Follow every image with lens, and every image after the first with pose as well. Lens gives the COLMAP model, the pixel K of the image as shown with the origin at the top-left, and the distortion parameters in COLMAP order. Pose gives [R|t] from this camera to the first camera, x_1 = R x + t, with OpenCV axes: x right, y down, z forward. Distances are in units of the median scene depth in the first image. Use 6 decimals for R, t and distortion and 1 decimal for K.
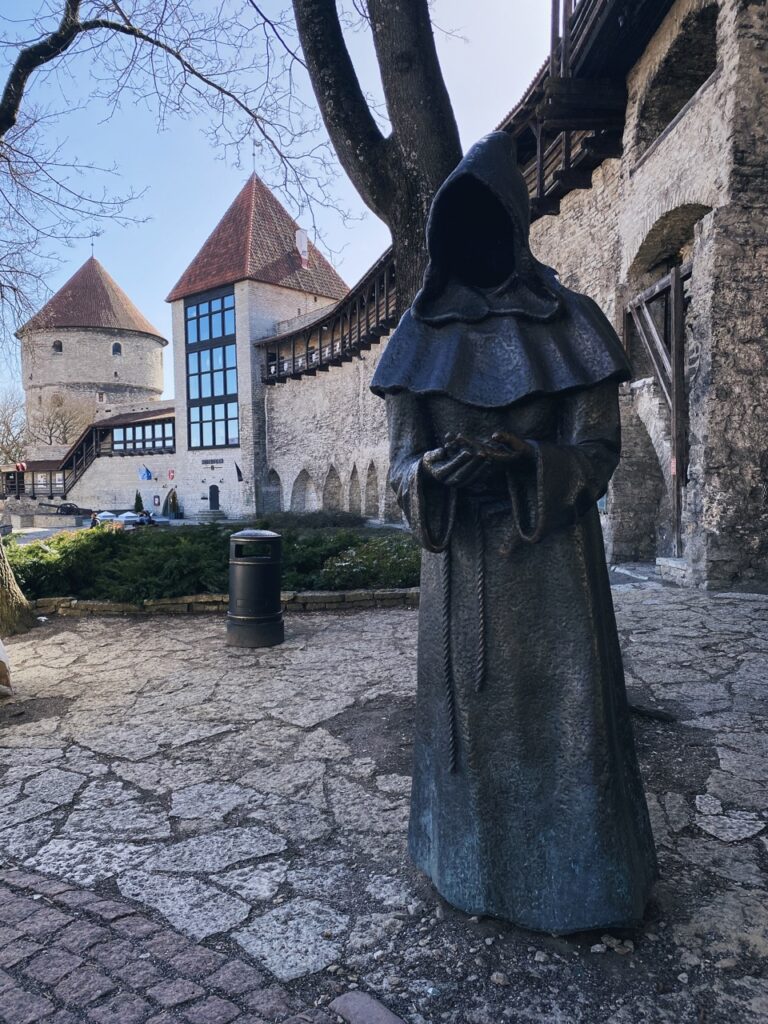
lens RADIAL K [[785.9, 0, 383.1], [0, 785.9, 498.8], [0, 0, 1]] dist [0.044156, -0.053971]
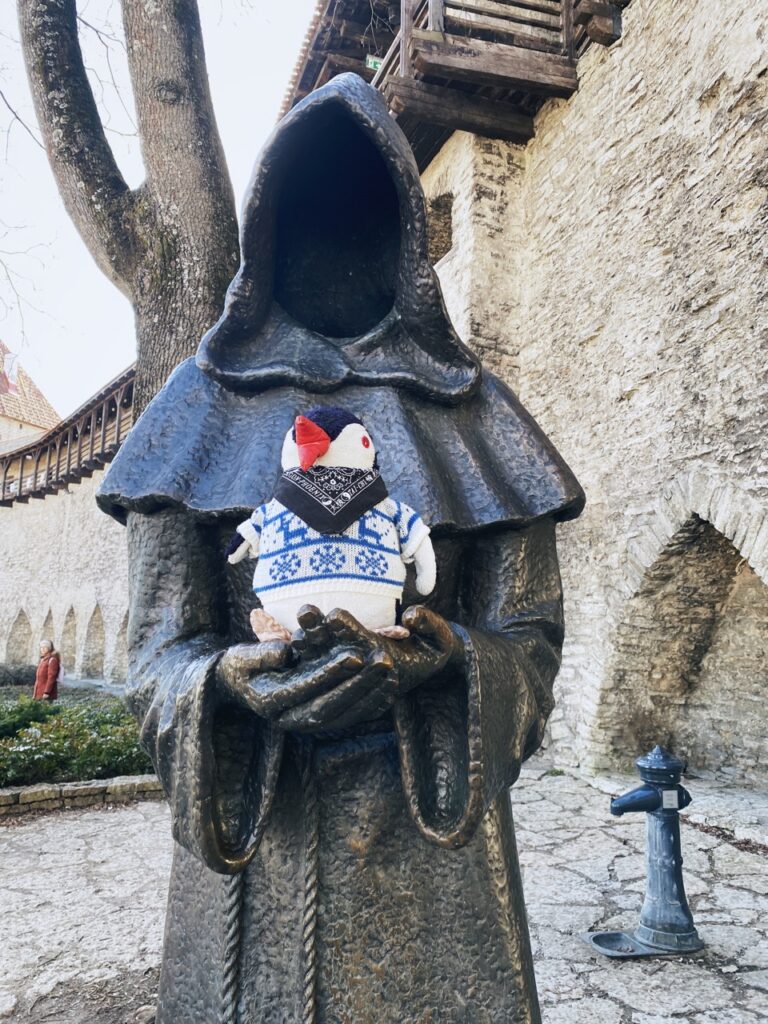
lens RADIAL K [[785.9, 0, 383.1], [0, 785.9, 498.8], [0, 0, 1]] dist [0.044156, -0.053971]
pose [[0.935896, 0.077629, 0.343616, -0.010590], [-0.012538, 0.982140, -0.187736, -0.027278], [-0.352053, 0.171393, 0.920154, 0.259945]]
